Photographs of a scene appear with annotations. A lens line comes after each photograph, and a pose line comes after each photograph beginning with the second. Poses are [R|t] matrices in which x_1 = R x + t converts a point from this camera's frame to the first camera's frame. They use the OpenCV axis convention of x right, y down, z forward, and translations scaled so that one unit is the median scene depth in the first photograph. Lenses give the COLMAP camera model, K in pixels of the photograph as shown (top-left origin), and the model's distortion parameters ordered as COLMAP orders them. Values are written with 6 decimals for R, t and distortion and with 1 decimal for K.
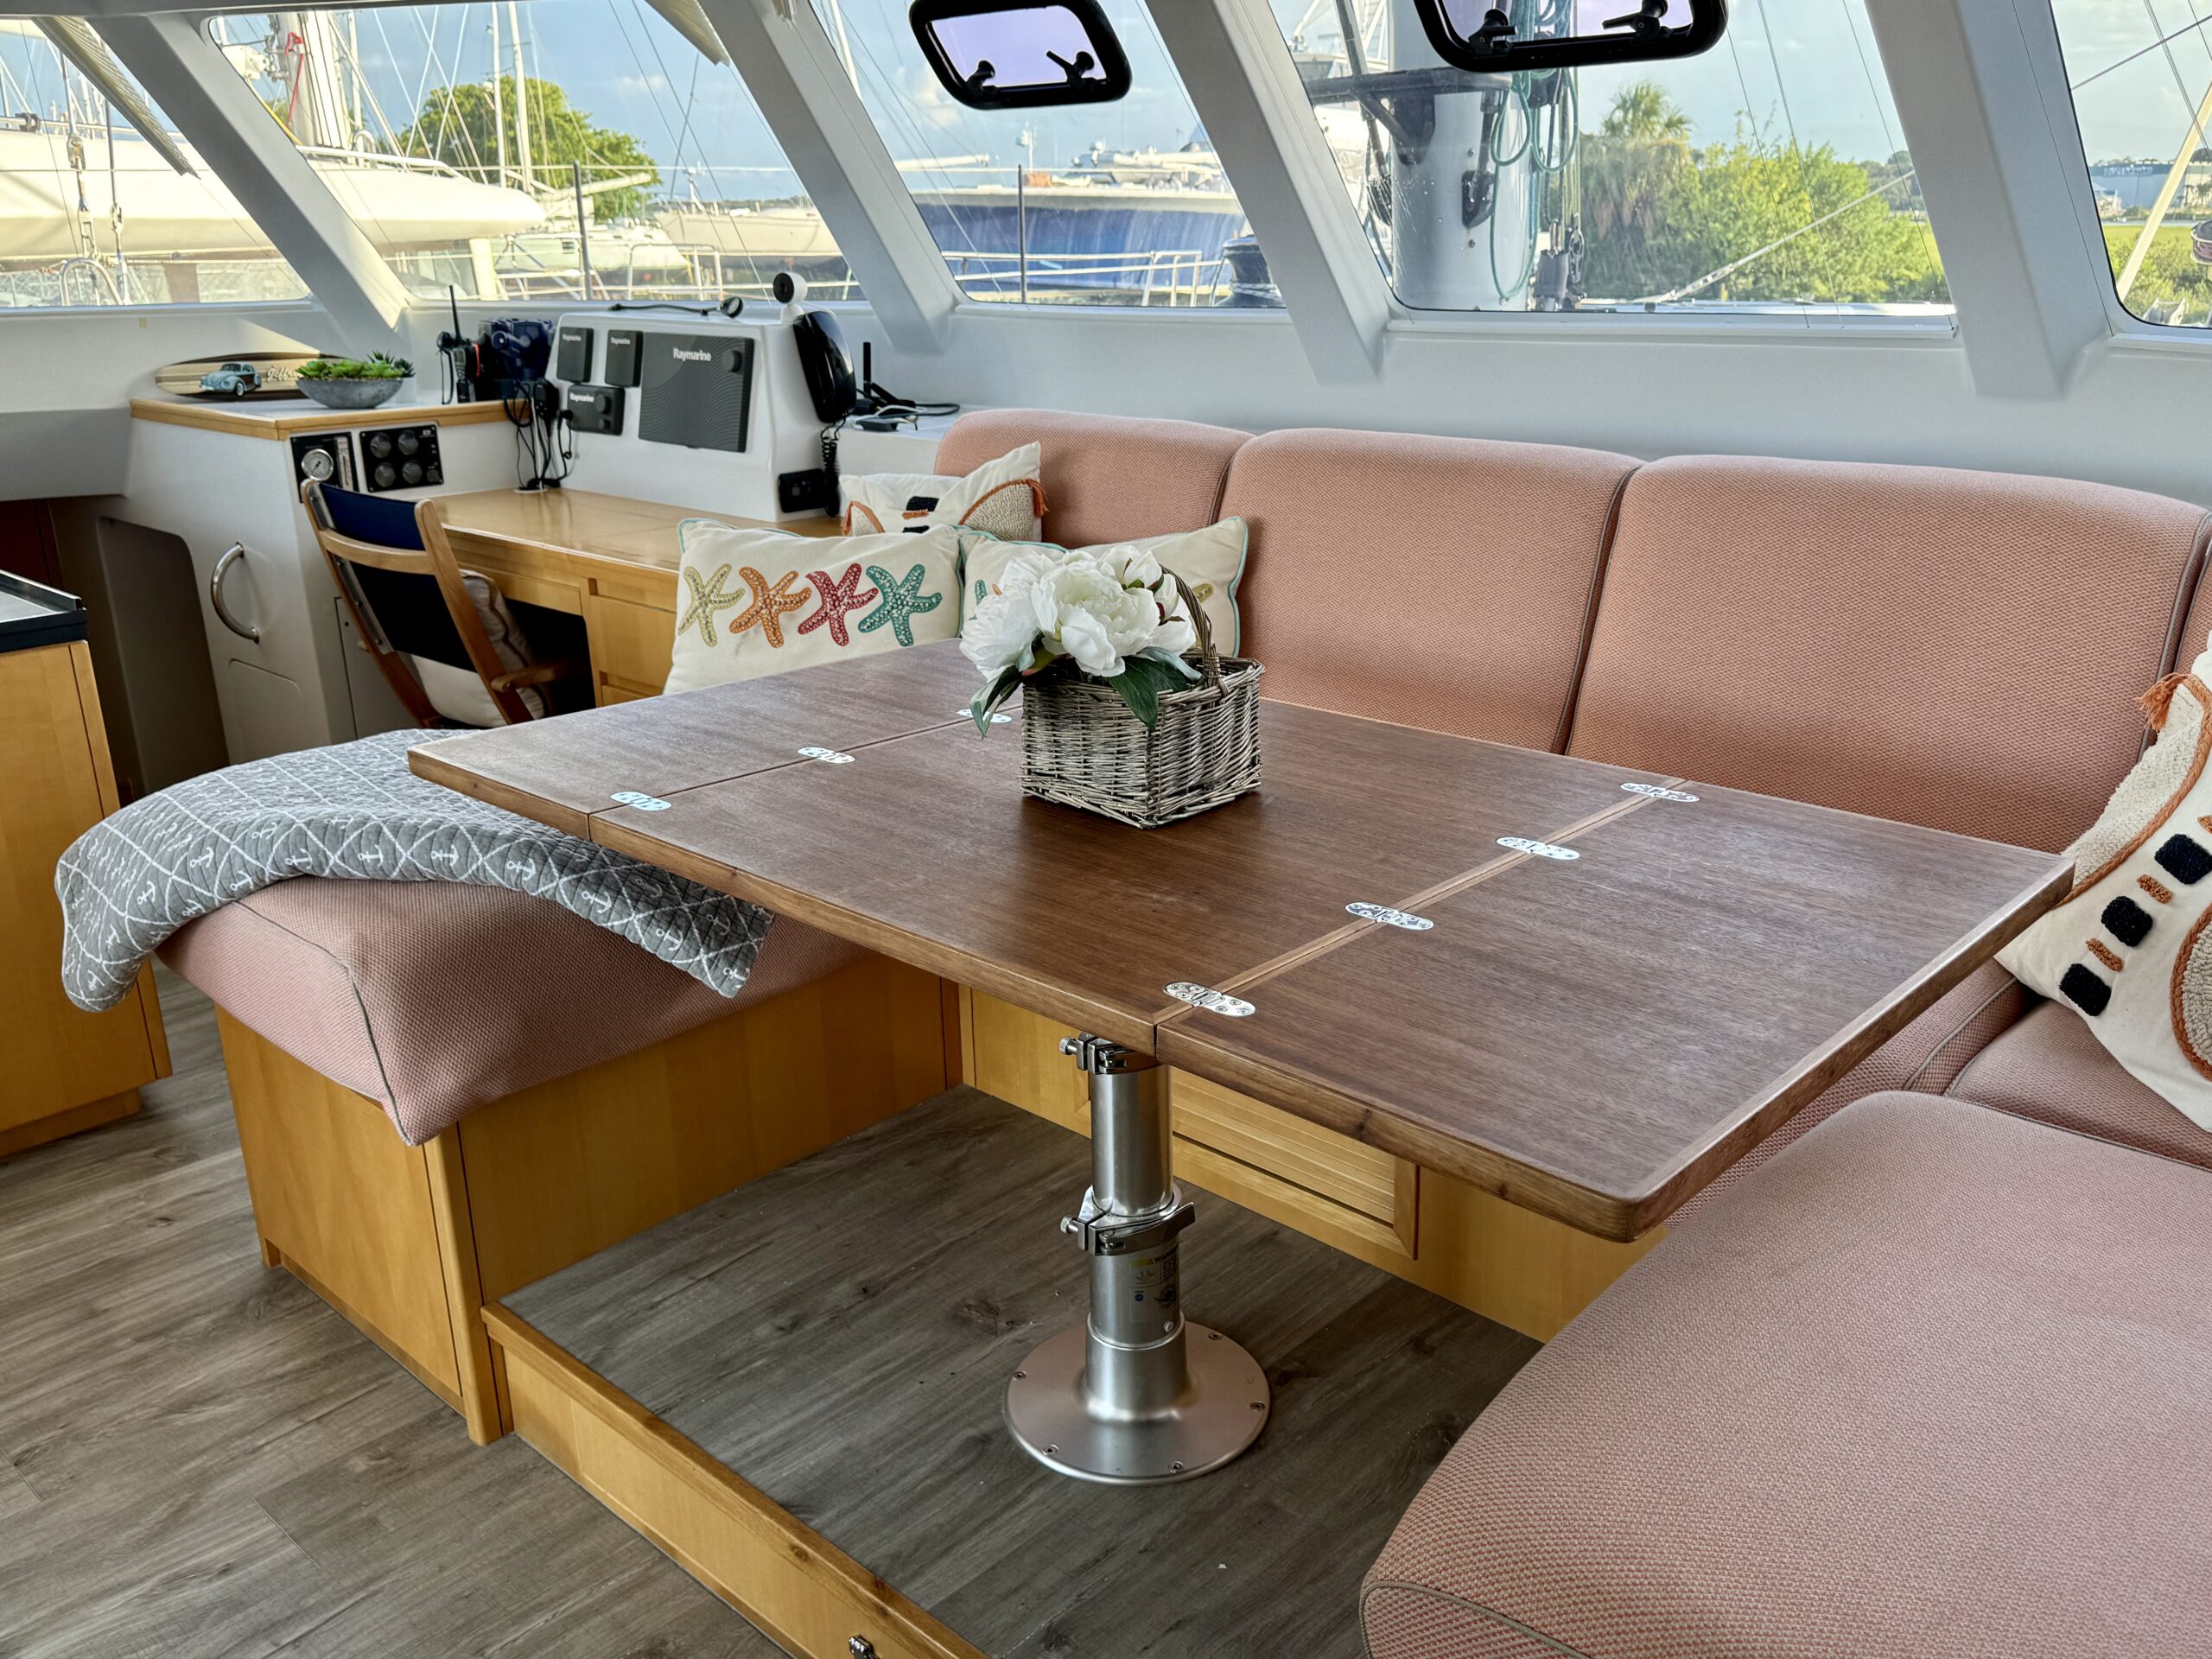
lens RADIAL K [[1830.5, 0, 1127.6], [0, 1830.5, 842.5], [0, 0, 1]] dist [0.080188, -0.118168]
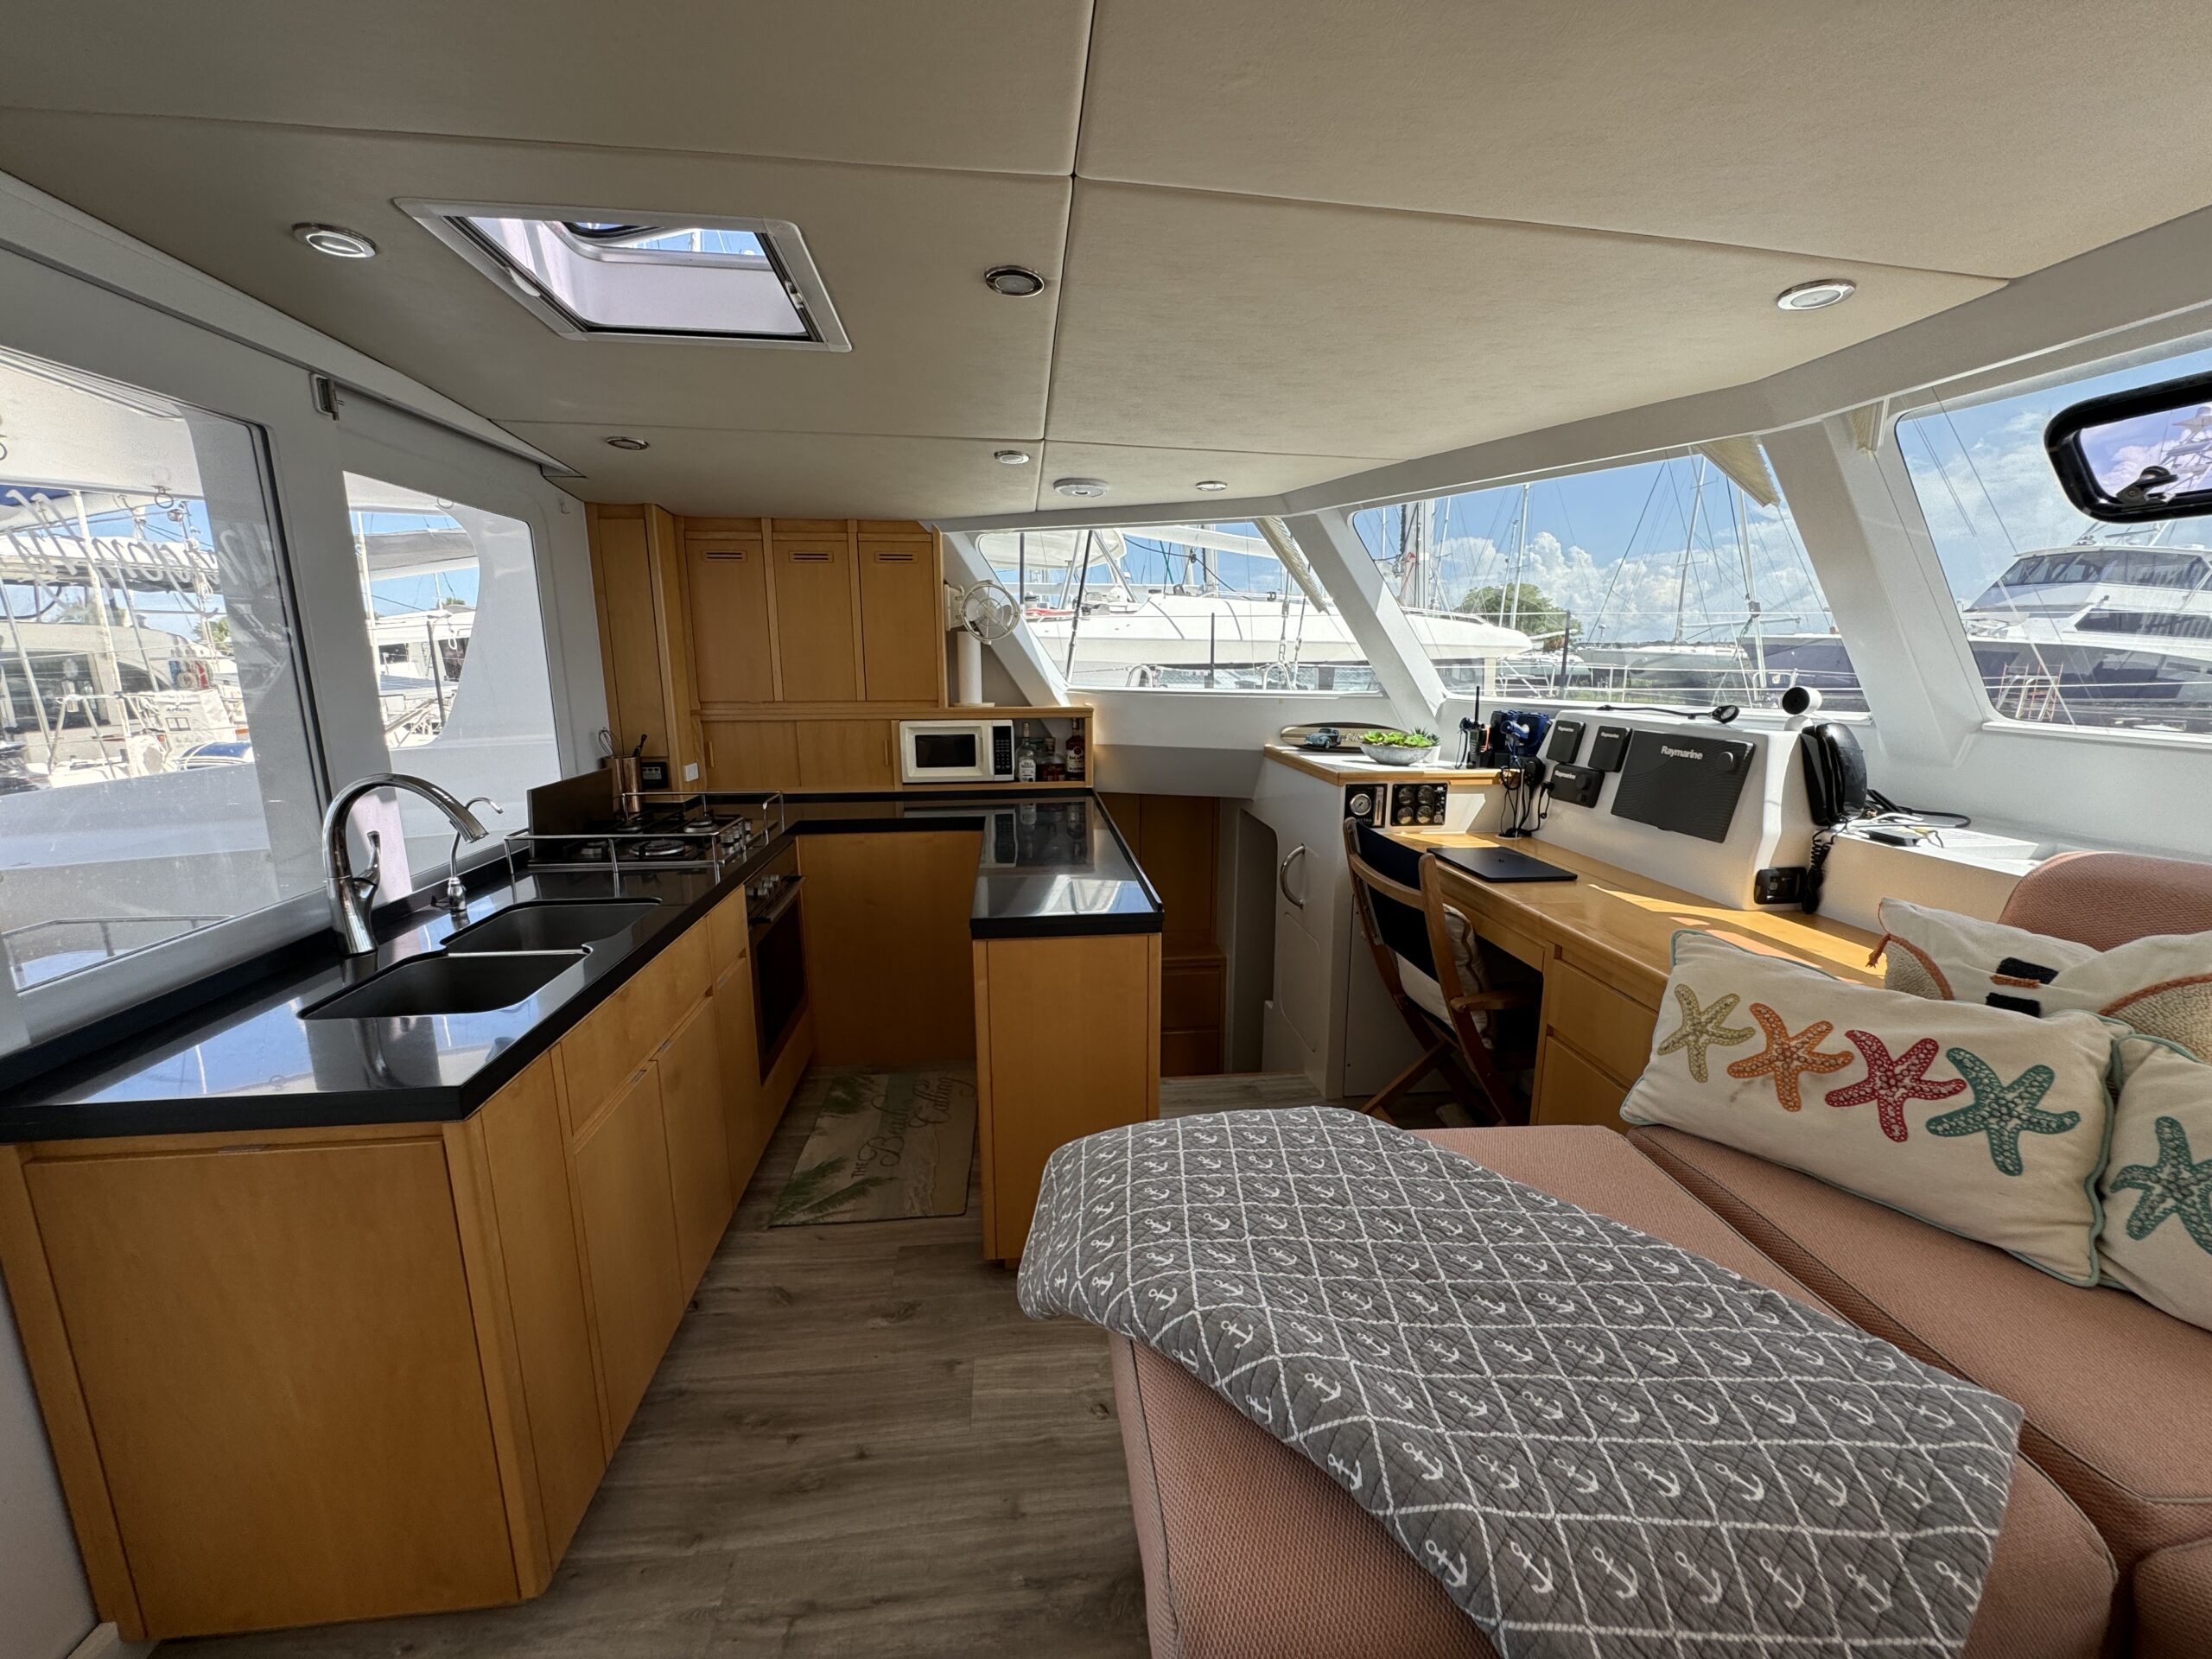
lens RADIAL K [[885.7, 0, 1110.3], [0, 885.7, 834.1], [0, 0, 1]] dist [-0.003379, 0.000948]
pose [[0.756707, 0.144480, -0.637589, -0.185178], [-0.220005, 0.974668, -0.040244, -0.144318], [0.615624, 0.170726, 0.769324, 0.461593]]
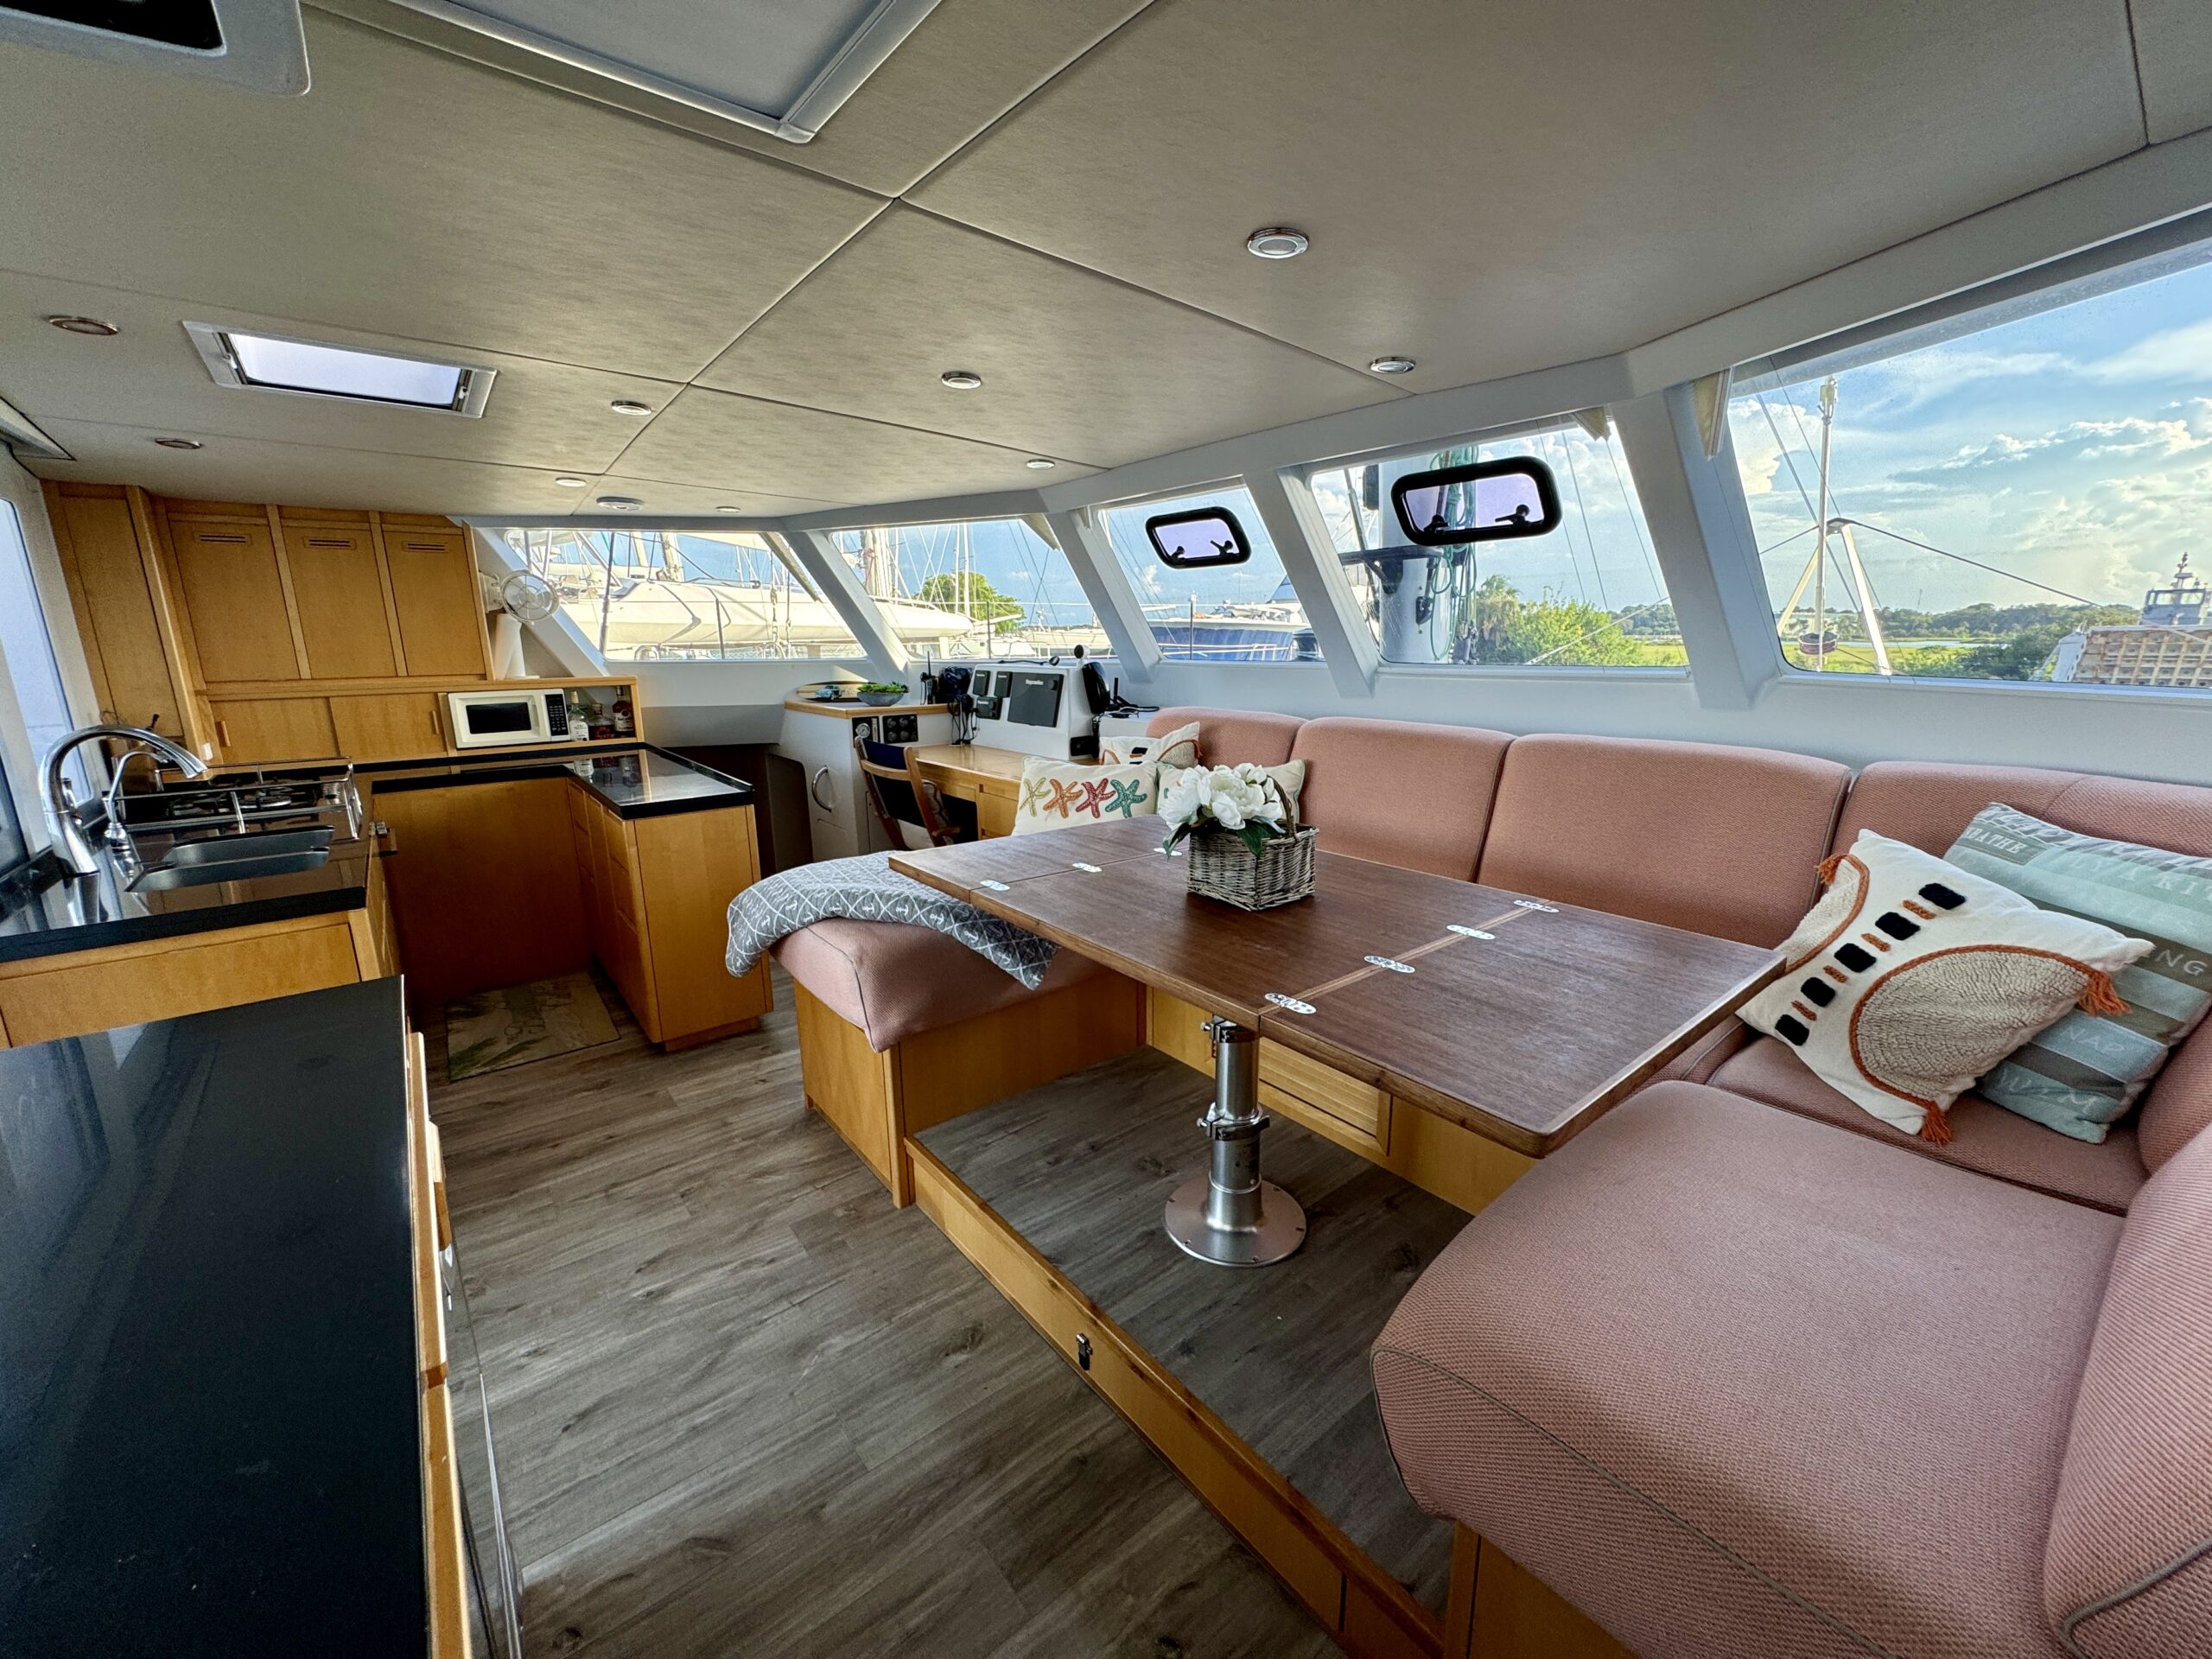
lens RADIAL K [[885.7, 0, 1104.8], [0, 885.7, 838.6], [0, 0, 1]] dist [-0.003379, 0.000948]
pose [[0.989333, 0.038121, -0.140592, -0.009189], [-0.052011, 0.993974, -0.096487, 0.008410], [0.136067, 0.102770, 0.985355, 0.041447]]
